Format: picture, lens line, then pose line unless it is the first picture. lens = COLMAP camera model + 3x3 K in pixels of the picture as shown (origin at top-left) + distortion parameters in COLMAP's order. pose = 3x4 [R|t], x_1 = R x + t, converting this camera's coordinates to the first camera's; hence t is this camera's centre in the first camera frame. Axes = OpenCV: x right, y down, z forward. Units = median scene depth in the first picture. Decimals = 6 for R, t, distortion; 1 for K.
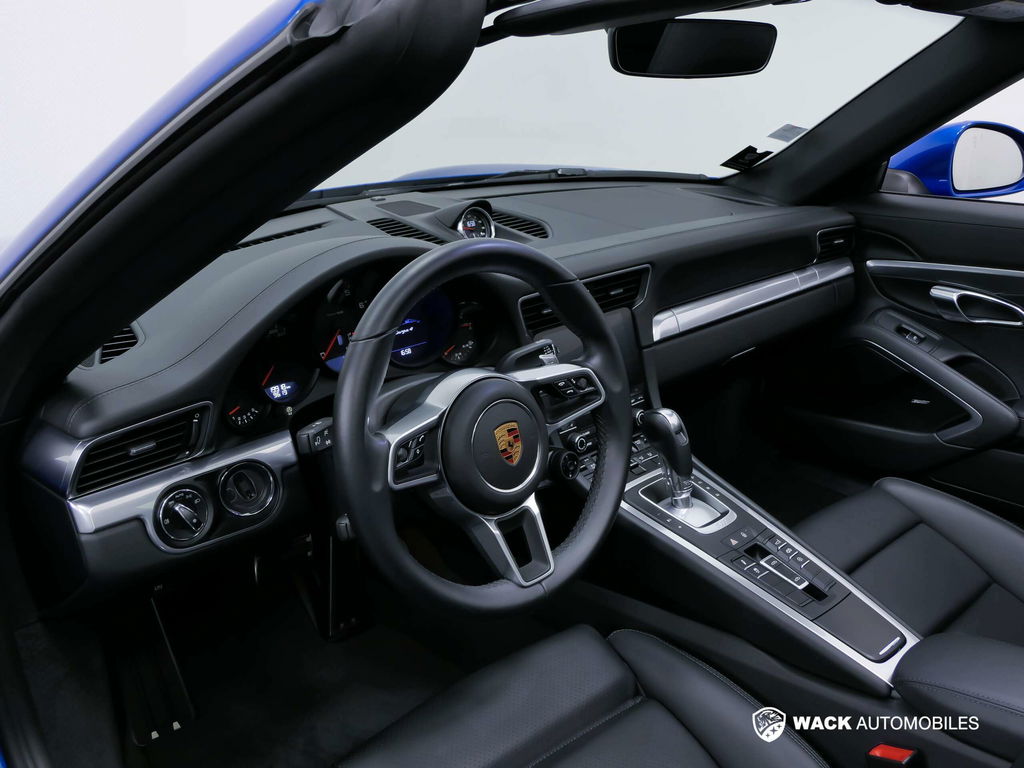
lens RADIAL K [[1022.6, 0, 514.1], [0, 1022.6, 387.8], [0, 0, 1]] dist [0.019551, 0.000000]
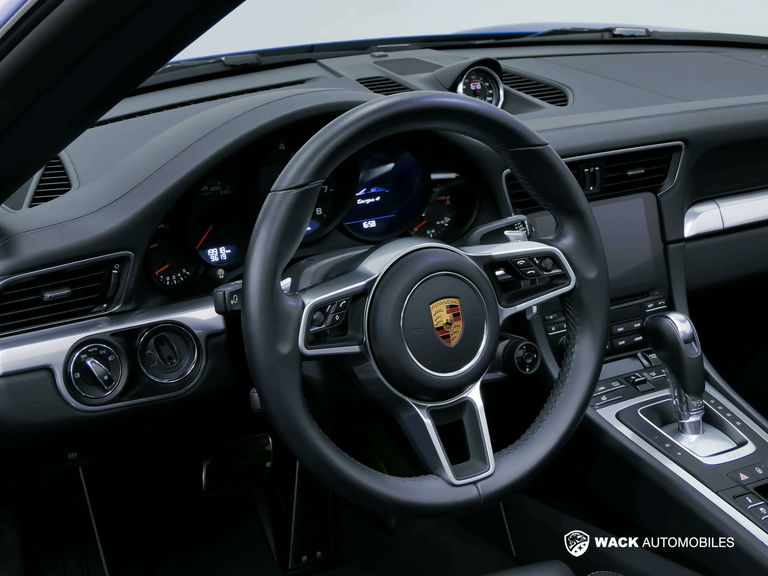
lens RADIAL K [[1388.0, 0, 383.7], [0, 1388.0, 288.0], [0, 0, 1]] dist [0.023800, 0.000000]
pose [[0.979516, 0.064702, -0.190688, 0.139011], [-0.070685, 0.997192, -0.024739, 0.048715], [0.188552, 0.037711, 0.981339, -0.162160]]
